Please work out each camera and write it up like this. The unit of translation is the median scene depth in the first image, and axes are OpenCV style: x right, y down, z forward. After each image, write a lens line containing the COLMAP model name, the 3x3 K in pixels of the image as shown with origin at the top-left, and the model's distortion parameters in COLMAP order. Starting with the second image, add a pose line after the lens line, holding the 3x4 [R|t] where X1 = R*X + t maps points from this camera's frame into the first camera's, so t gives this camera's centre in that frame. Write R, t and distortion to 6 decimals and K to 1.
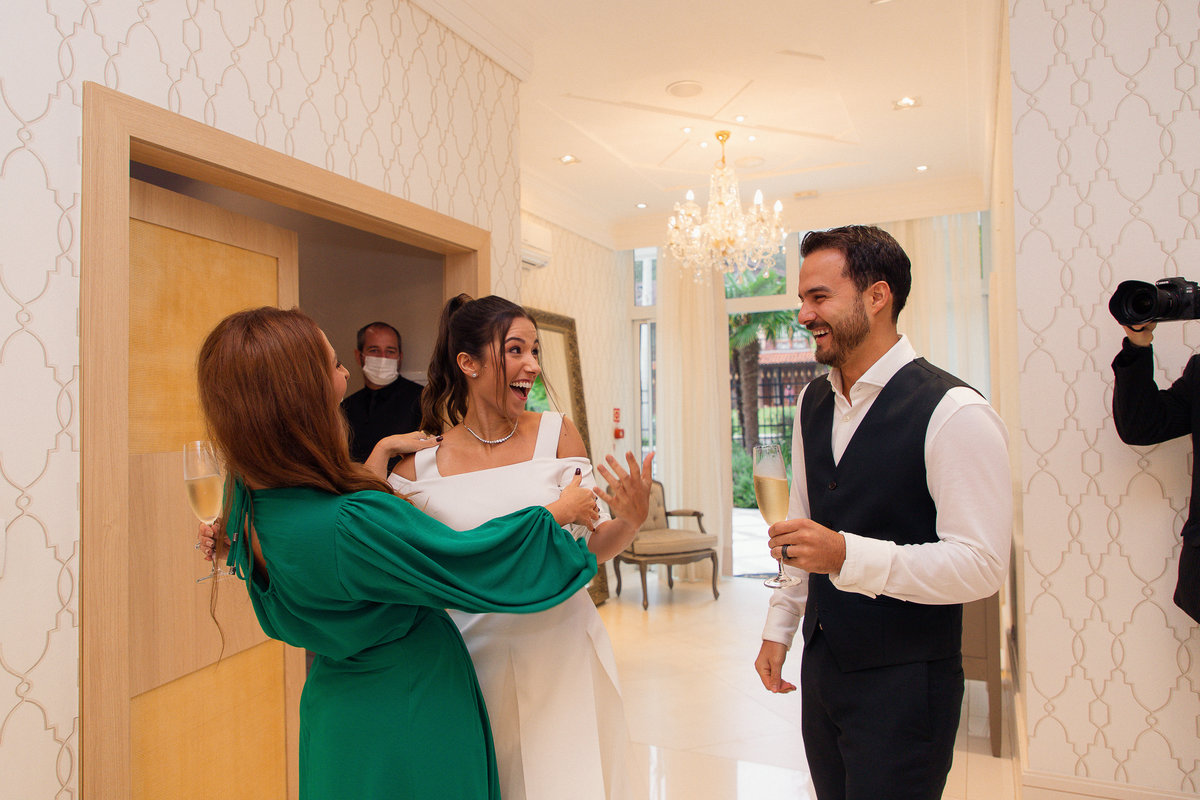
lens RADIAL K [[847.0, 0, 600.0], [0, 847.0, 400.0], [0, 0, 1]] dist [0.002062, 0.001157]
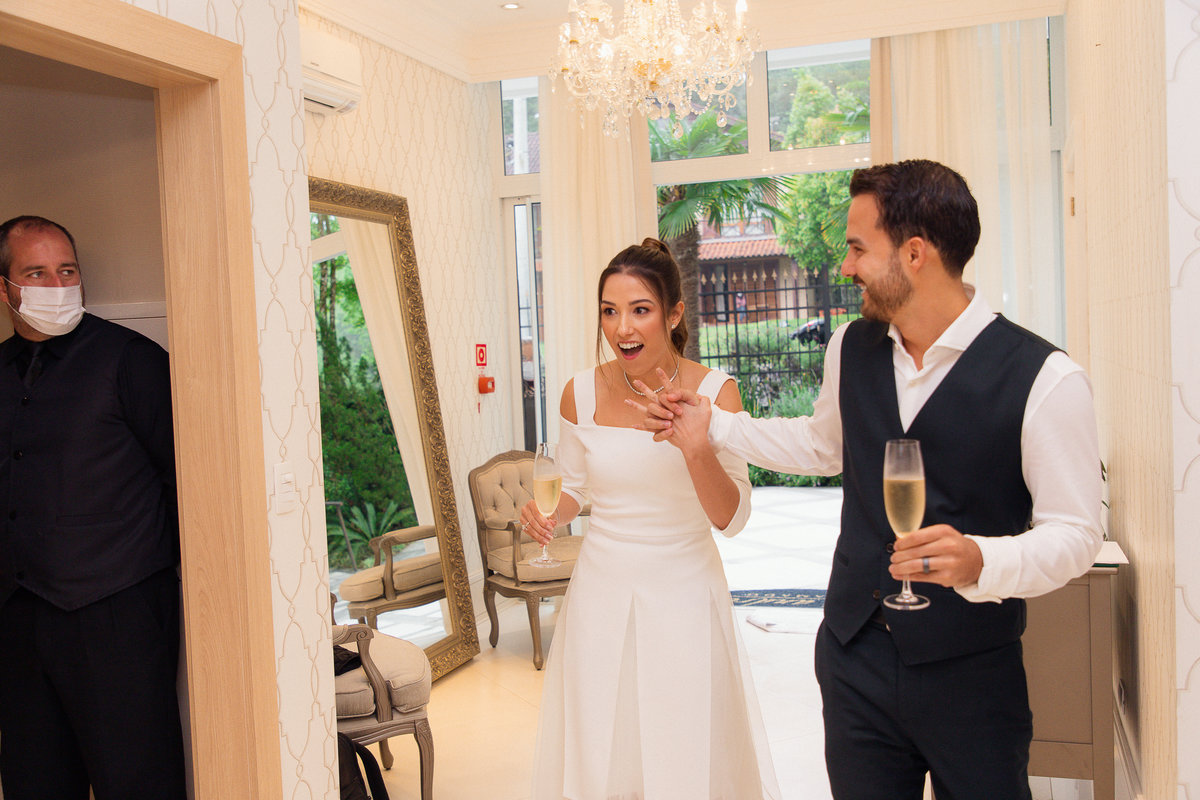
lens RADIAL K [[1192.4, 0, 600.0], [0, 1192.4, 400.0], [0, 0, 1]] dist [0.016276, -0.017278]
pose [[0.991957, -0.035082, 0.121617, -0.001270], [0.024946, 0.996163, 0.083886, -0.021247], [-0.124093, -0.080177, 0.989026, 0.137289]]
